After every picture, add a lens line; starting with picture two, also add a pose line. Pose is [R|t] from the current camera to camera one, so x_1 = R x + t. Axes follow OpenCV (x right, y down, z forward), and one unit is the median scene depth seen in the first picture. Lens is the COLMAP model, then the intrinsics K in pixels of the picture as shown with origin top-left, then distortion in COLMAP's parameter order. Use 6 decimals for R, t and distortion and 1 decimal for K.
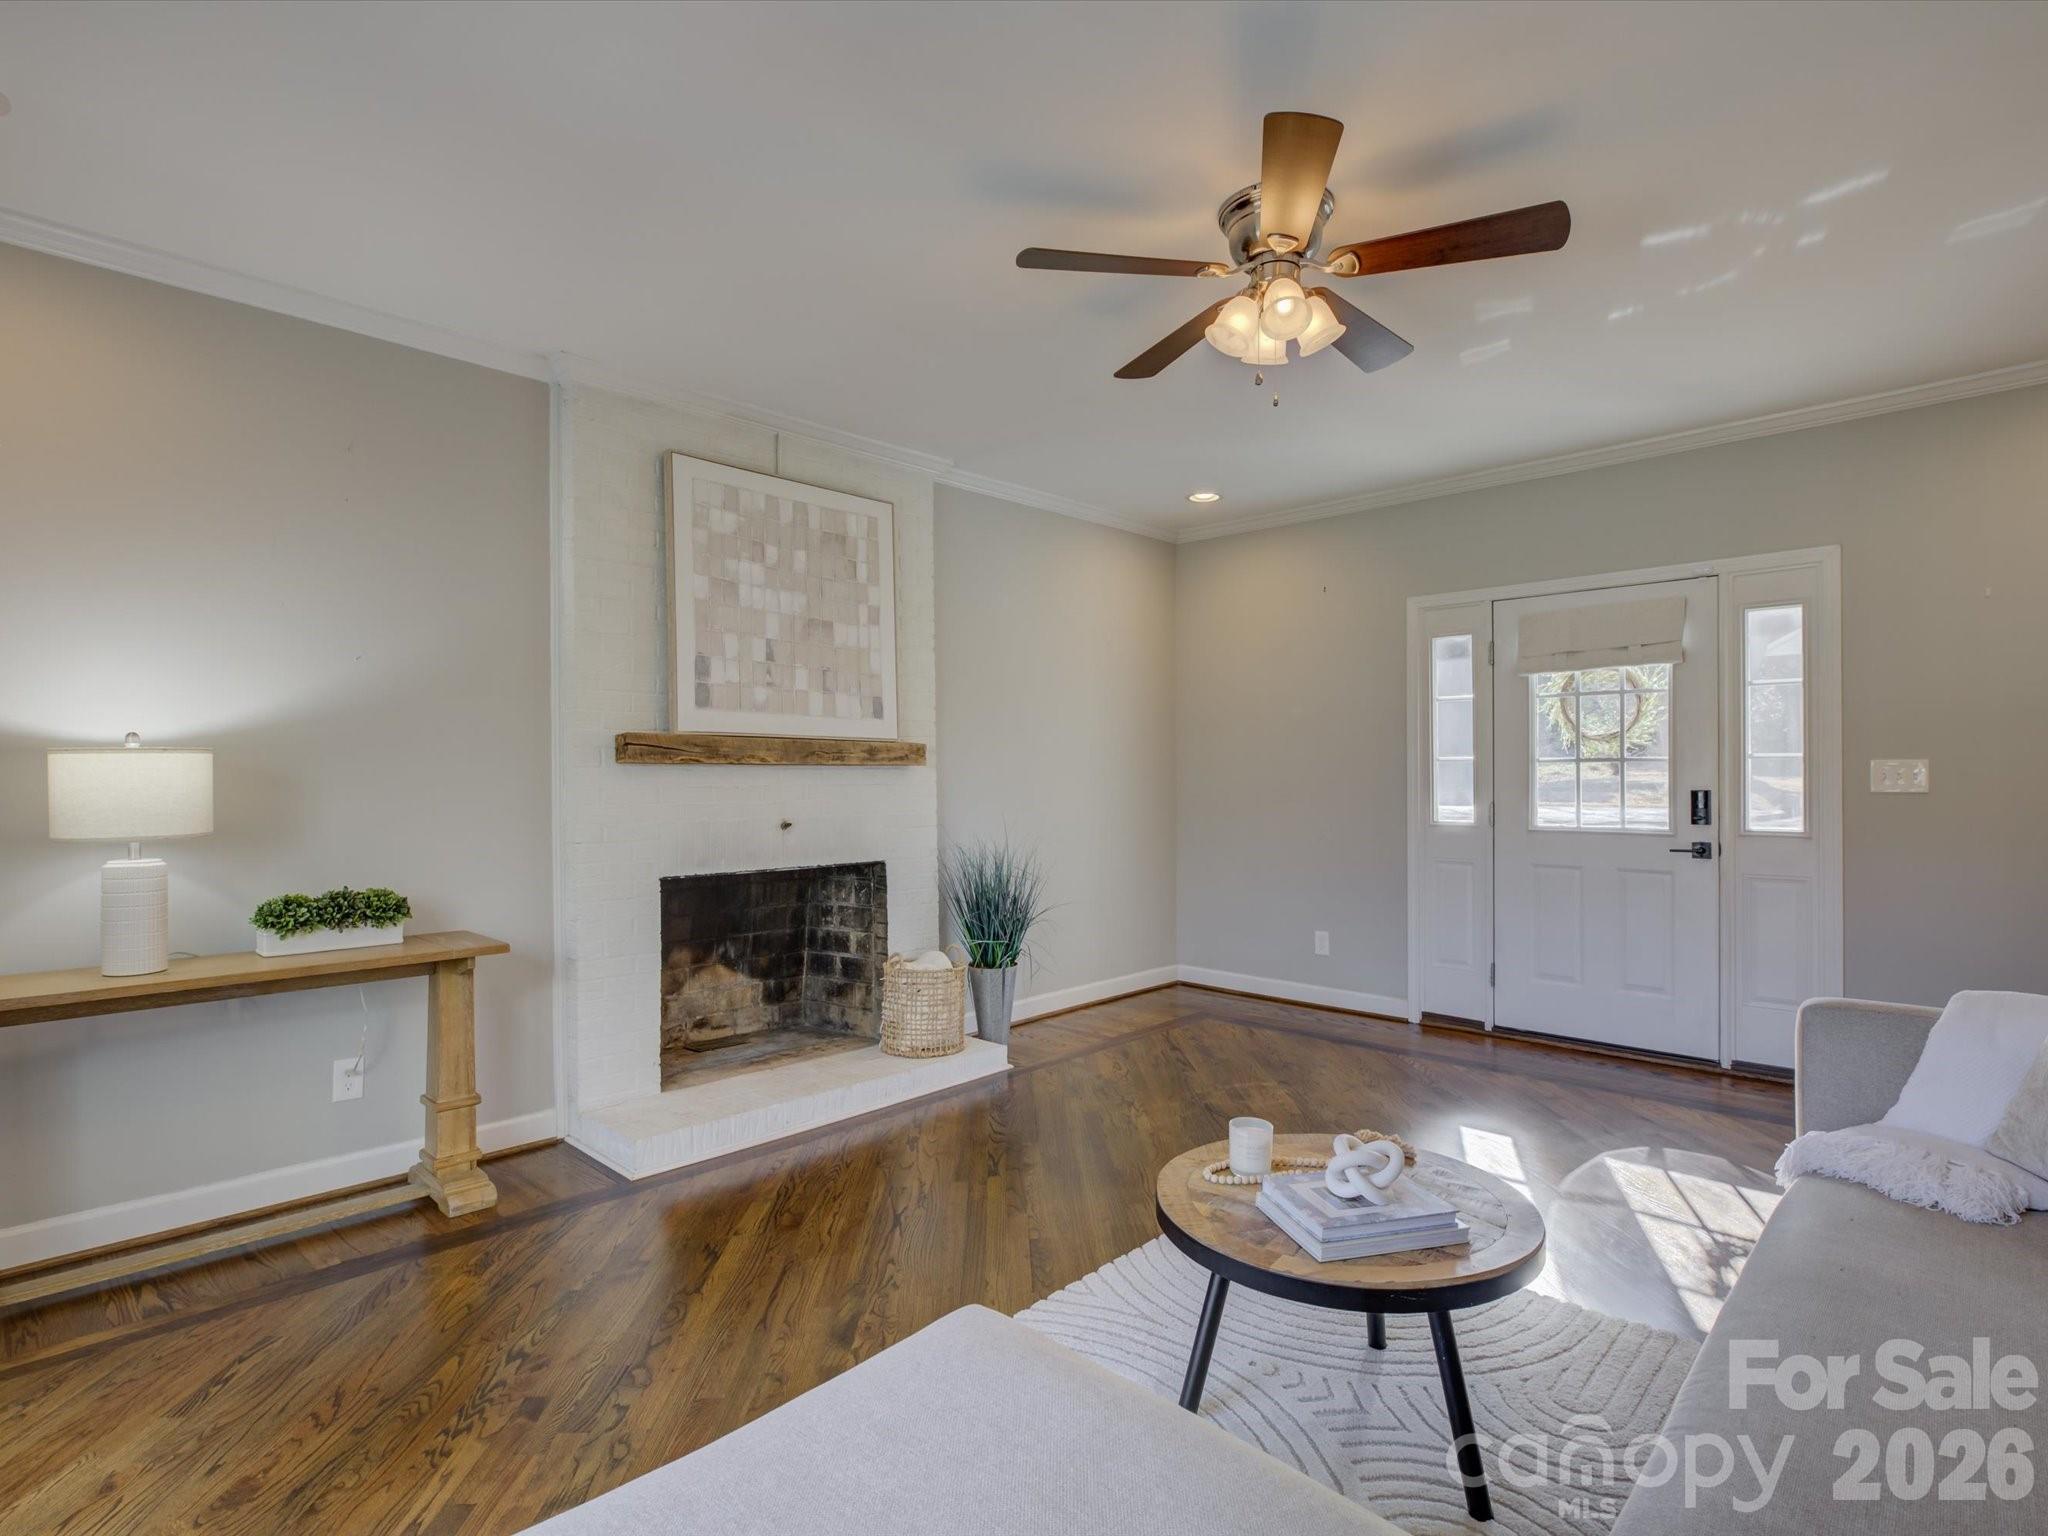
lens RADIAL K [[1048.5, 0, 1011.1], [0, 1048.5, 785.1], [0, 0, 1]] dist [-0.004037, -0.000397]
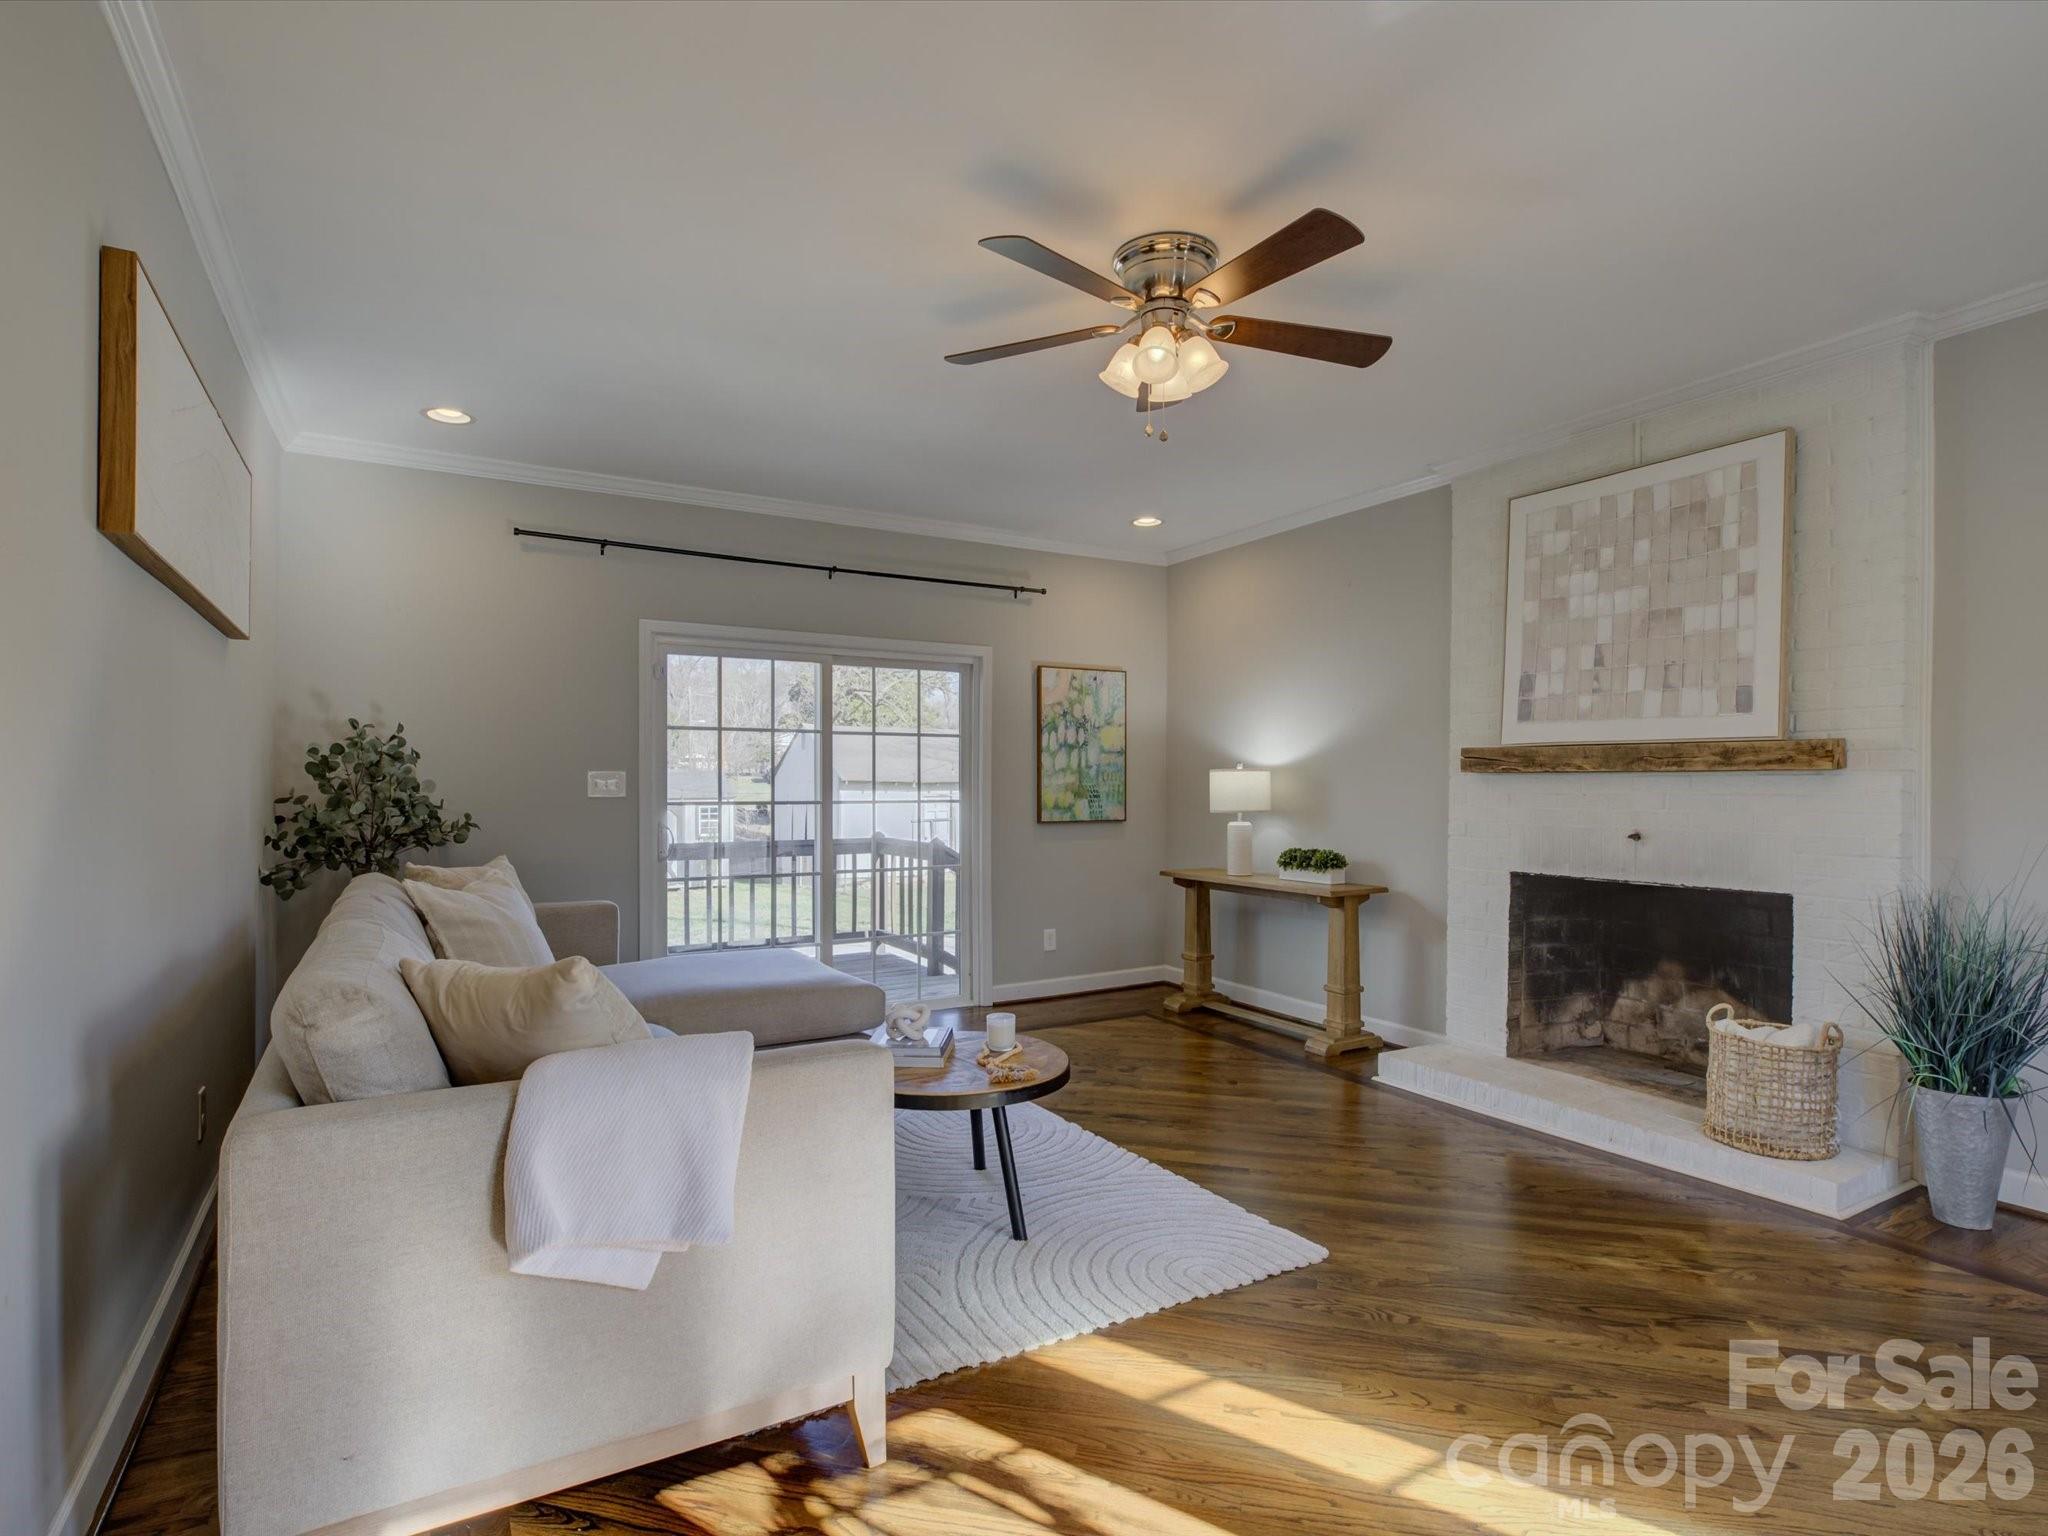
lens RADIAL K [[1057.6, 0, 1011.3], [0, 1057.6, 759.4], [0, 0, 1]] dist [-0.003039, 0.000235]
pose [[-0.280940, -0.013020, -0.959637, 0.861131], [-0.004356, 0.999915, -0.012291, -0.016665], [0.959715, 0.000727, -0.280973, 0.738961]]
